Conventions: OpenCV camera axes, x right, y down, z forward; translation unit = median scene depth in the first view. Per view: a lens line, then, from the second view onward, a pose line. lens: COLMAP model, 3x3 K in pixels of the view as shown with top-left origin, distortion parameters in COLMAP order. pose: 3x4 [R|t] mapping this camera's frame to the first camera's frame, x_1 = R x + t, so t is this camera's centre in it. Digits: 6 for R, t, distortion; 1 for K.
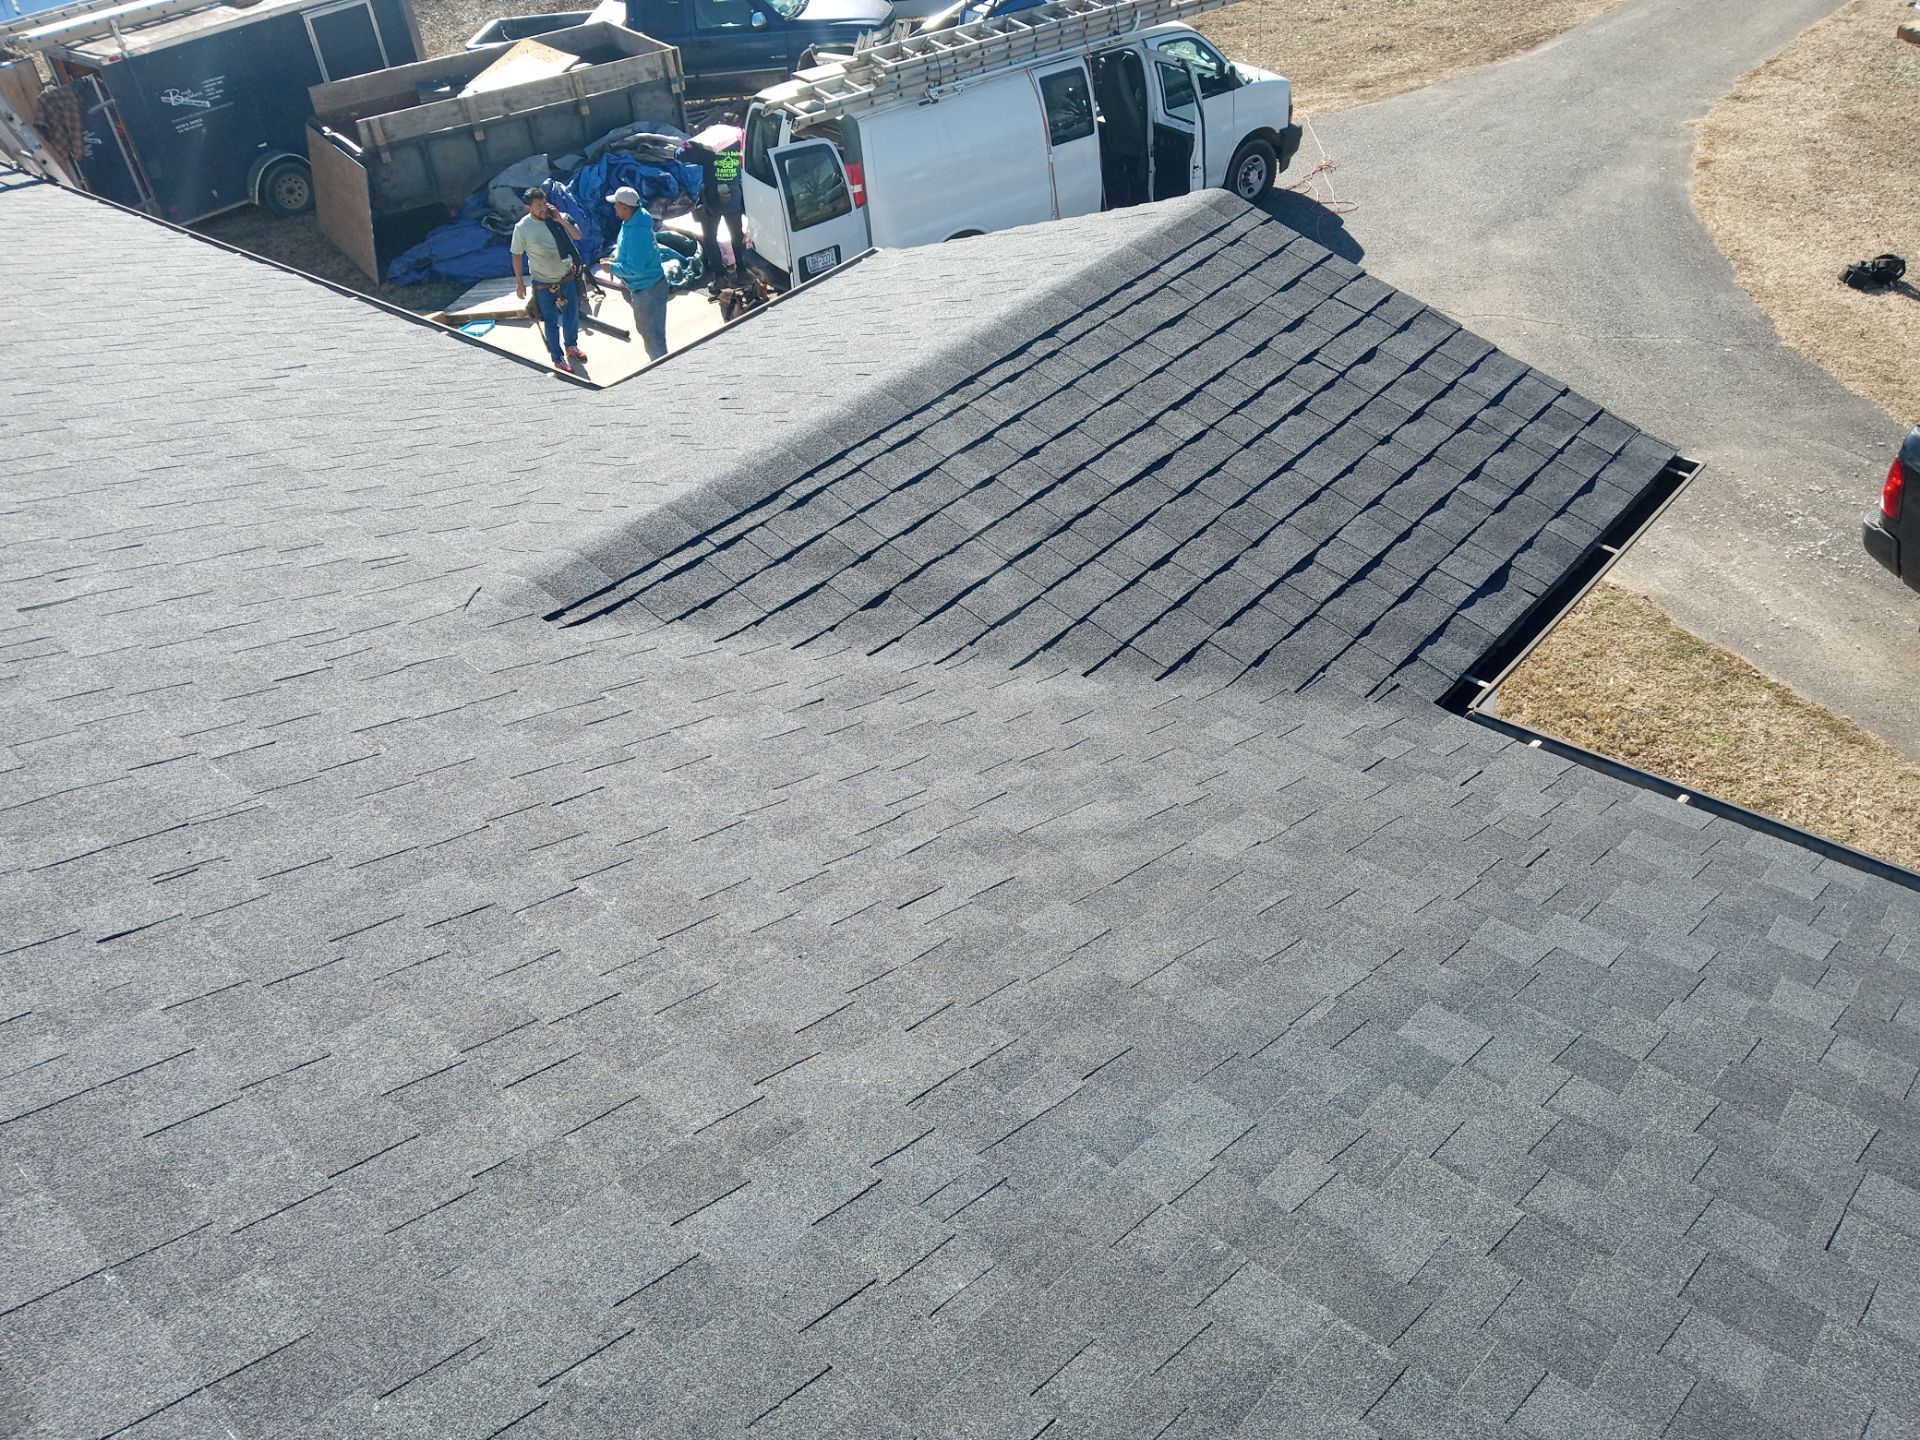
lens RADIAL K [[1540.6, 0, 952.4], [0, 1540.6, 719.4], [0, 0, 1]] dist [0.114471, -0.178987]
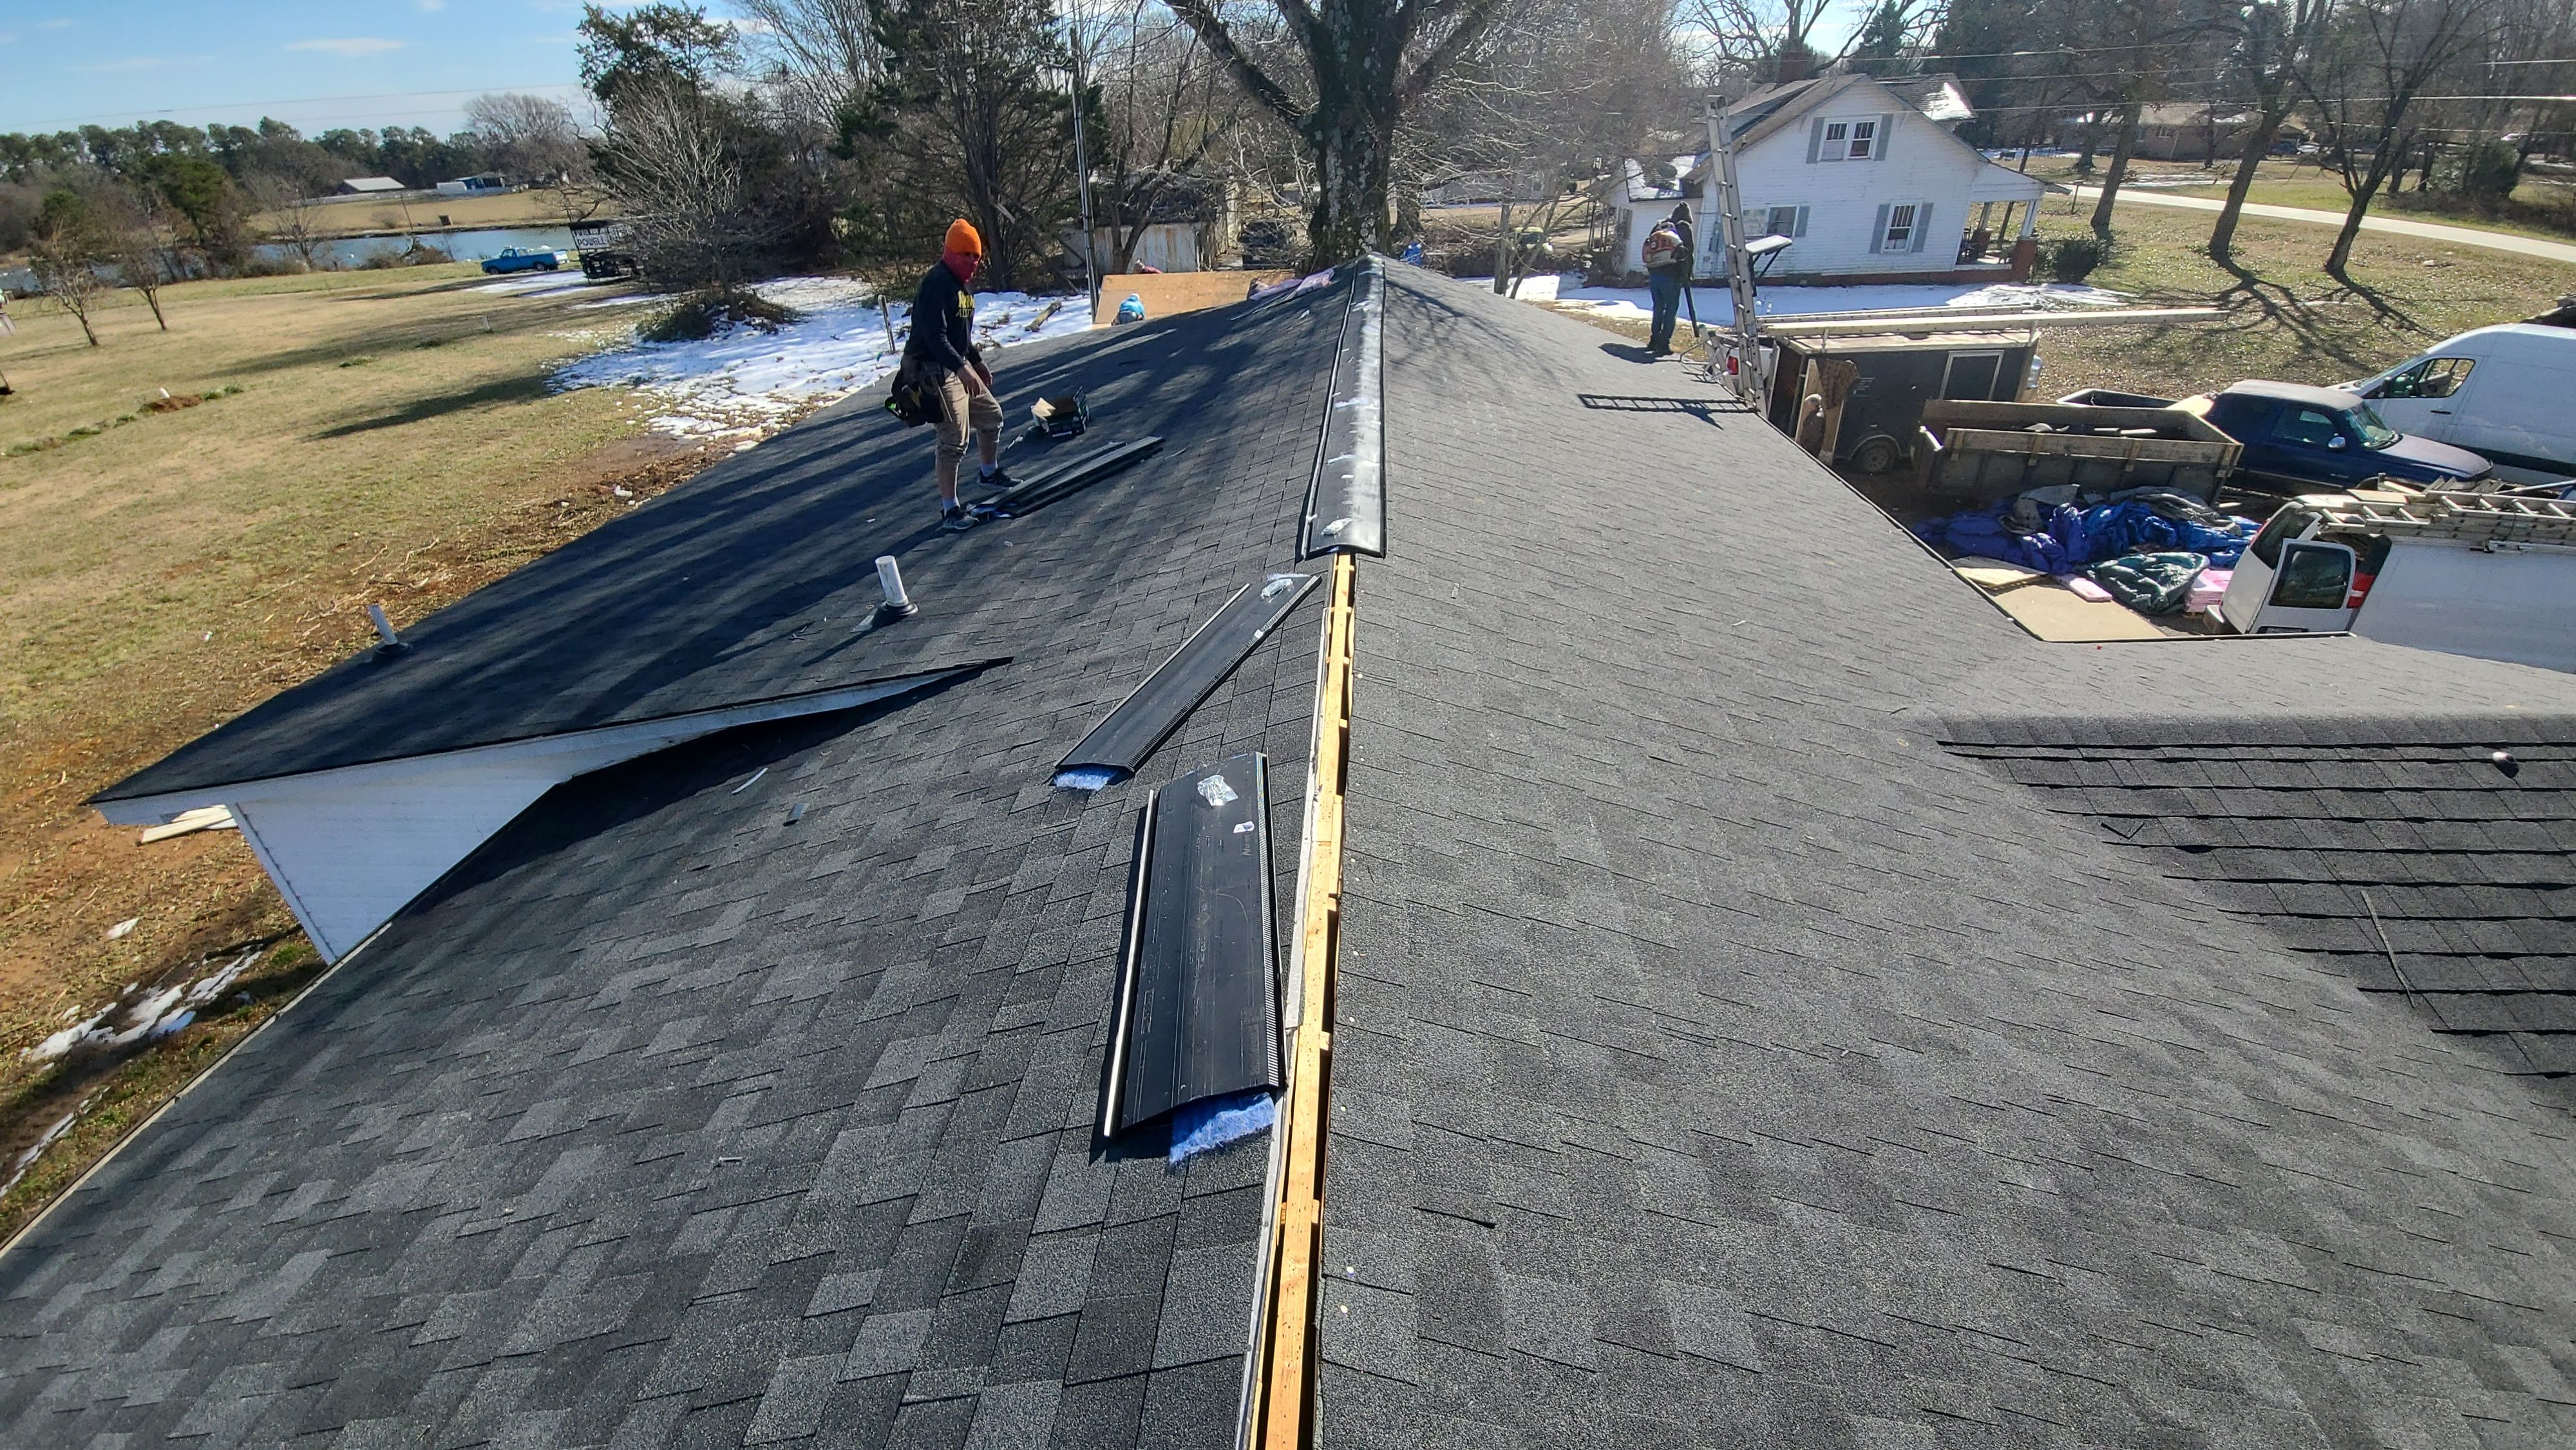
lens RADIAL K [[1045.6, 0, 1290.1], [0, 1045.6, 714.1], [0, 0, 1]] dist [0.011361, -0.010992]
pose [[0.609807, 0.444629, -0.656080, 0.012435], [-0.490090, 0.862113, 0.128735, 0.066123], [0.622854, 0.243035, 0.743631, -0.130230]]
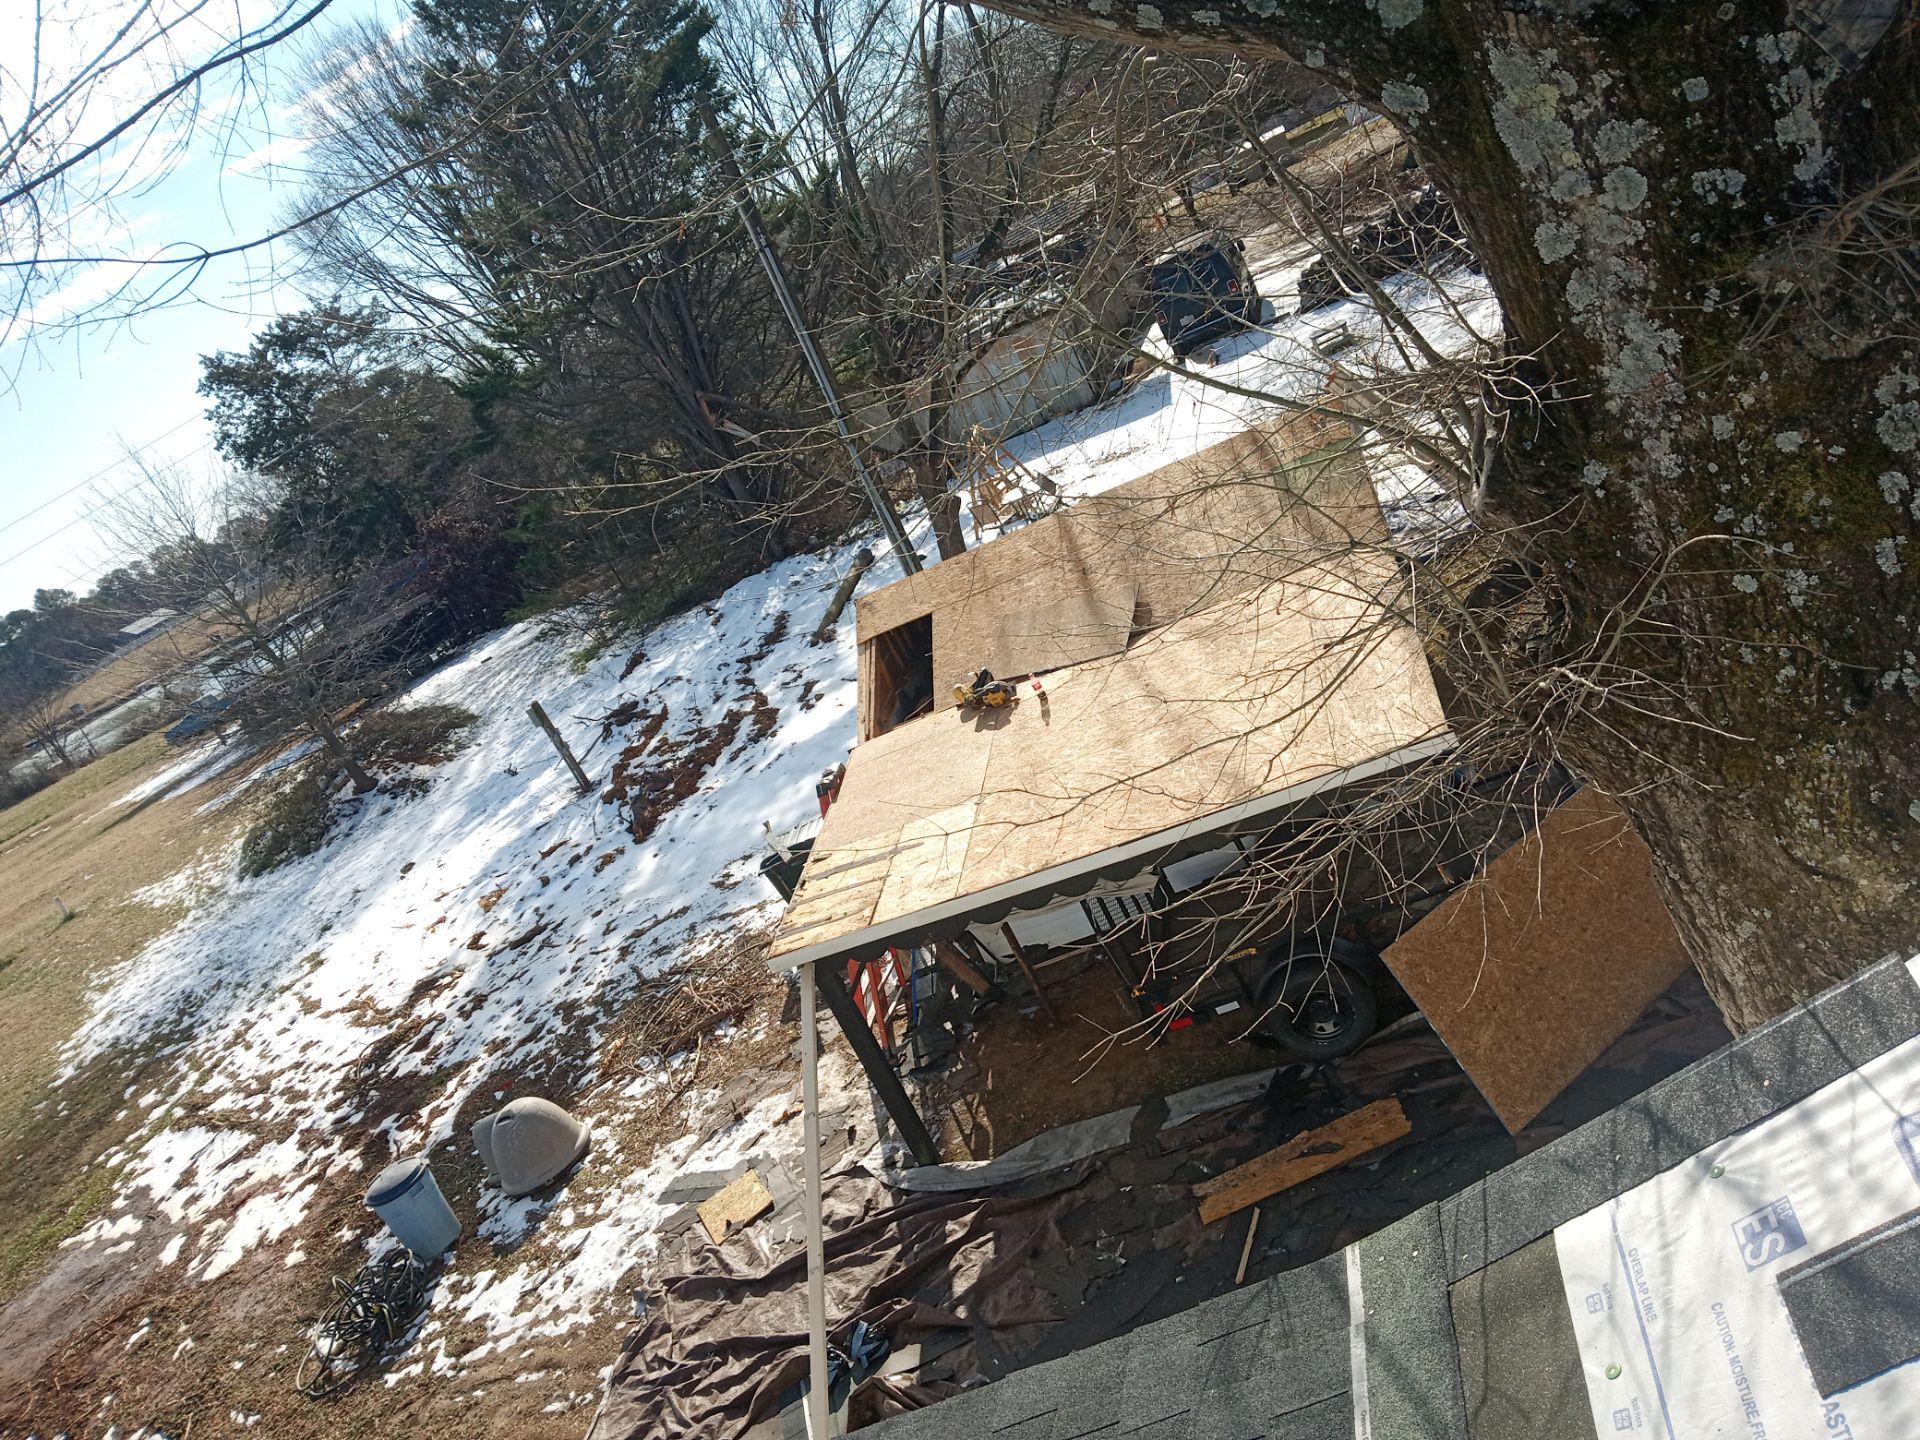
lens RADIAL K [[1540.6, 0, 952.4], [0, 1540.6, 719.4], [0, 0, 1]] dist [0.114471, -0.178987]
pose [[0.479389, 0.151258, -0.864469, -1.345021], [-0.155793, 0.984057, 0.085788, -0.433674], [0.863663, 0.093552, 0.495312, 0.771588]]
